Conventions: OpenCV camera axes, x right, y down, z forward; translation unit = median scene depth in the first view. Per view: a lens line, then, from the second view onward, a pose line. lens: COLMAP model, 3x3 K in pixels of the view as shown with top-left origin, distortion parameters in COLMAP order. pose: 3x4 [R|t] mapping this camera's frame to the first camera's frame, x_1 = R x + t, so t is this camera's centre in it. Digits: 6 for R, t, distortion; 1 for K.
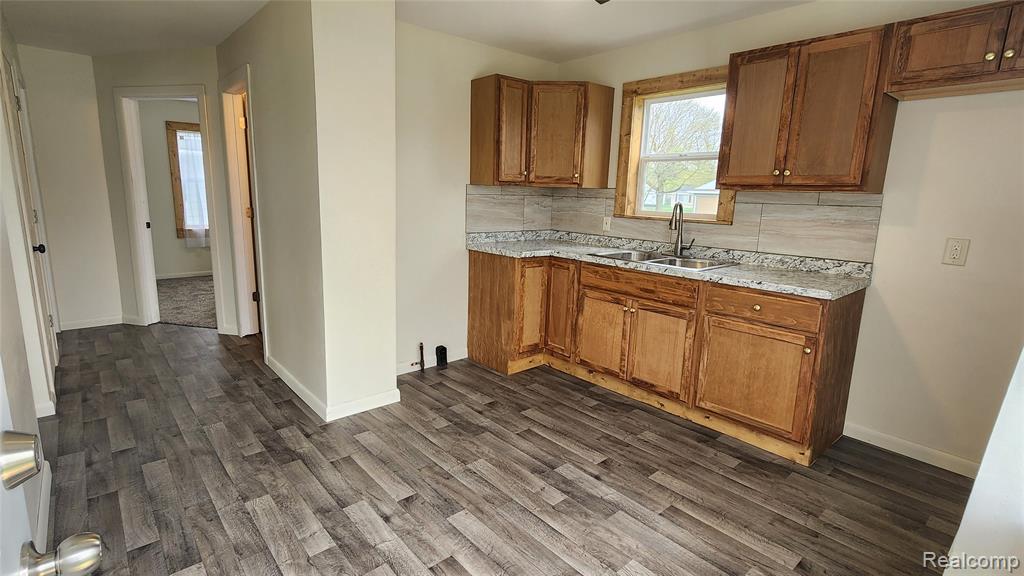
lens RADIAL K [[488.6, 0, 503.5], [0, 488.6, 288.6], [0, 0, 1]] dist [0.005232, 0.000556]
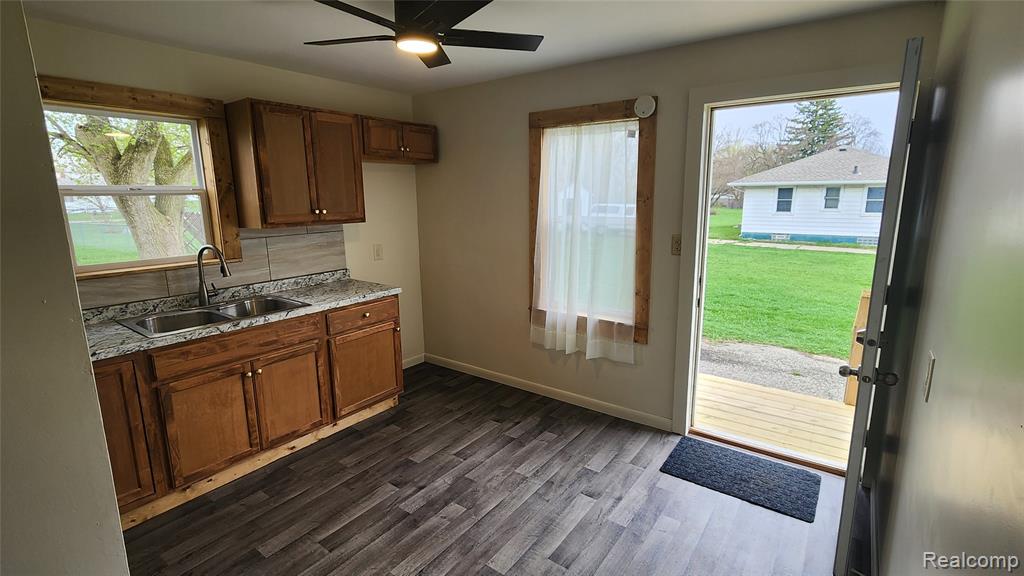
lens RADIAL K [[488.6, 0, 501.4], [0, 488.6, 290.7], [0, 0, 1]] dist [0.005232, 0.000556]
pose [[-0.221491, -0.219140, 0.950221, -0.756411], [0.194492, 0.944919, 0.263252, -0.283989], [-0.955570, 0.243118, -0.166670, 0.815489]]
